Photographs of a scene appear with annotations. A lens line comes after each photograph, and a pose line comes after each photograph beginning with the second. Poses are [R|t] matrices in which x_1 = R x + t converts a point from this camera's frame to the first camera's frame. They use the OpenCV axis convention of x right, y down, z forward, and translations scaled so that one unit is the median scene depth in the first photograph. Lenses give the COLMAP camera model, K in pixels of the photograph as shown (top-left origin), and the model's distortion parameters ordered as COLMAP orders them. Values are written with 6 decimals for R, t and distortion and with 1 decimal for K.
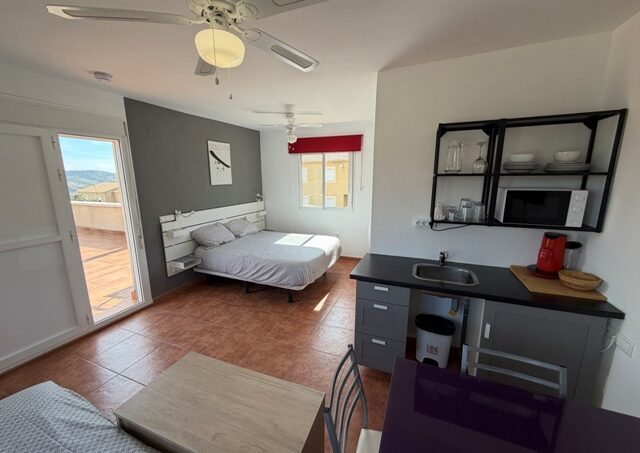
lens RADIAL K [[262.5, 0, 320.0], [0, 262.5, 226.5], [0, 0, 1]] dist [0.000586, 0.000019]
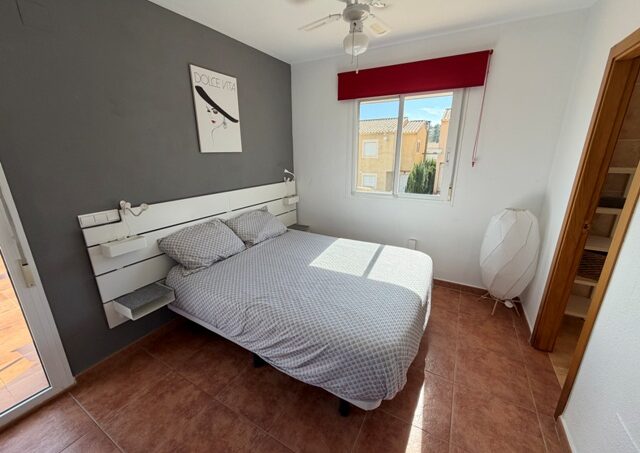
lens RADIAL K [[264.0, 0, 320.0], [0, 264.0, 226.5], [0, 0, 1]] dist [-0.000538, 0.000012]
pose [[0.991634, 0.035955, -0.123976, -0.091212], [-0.025332, 0.995954, 0.086226, -0.056582], [0.126575, -0.082364, 0.988532, 0.470619]]
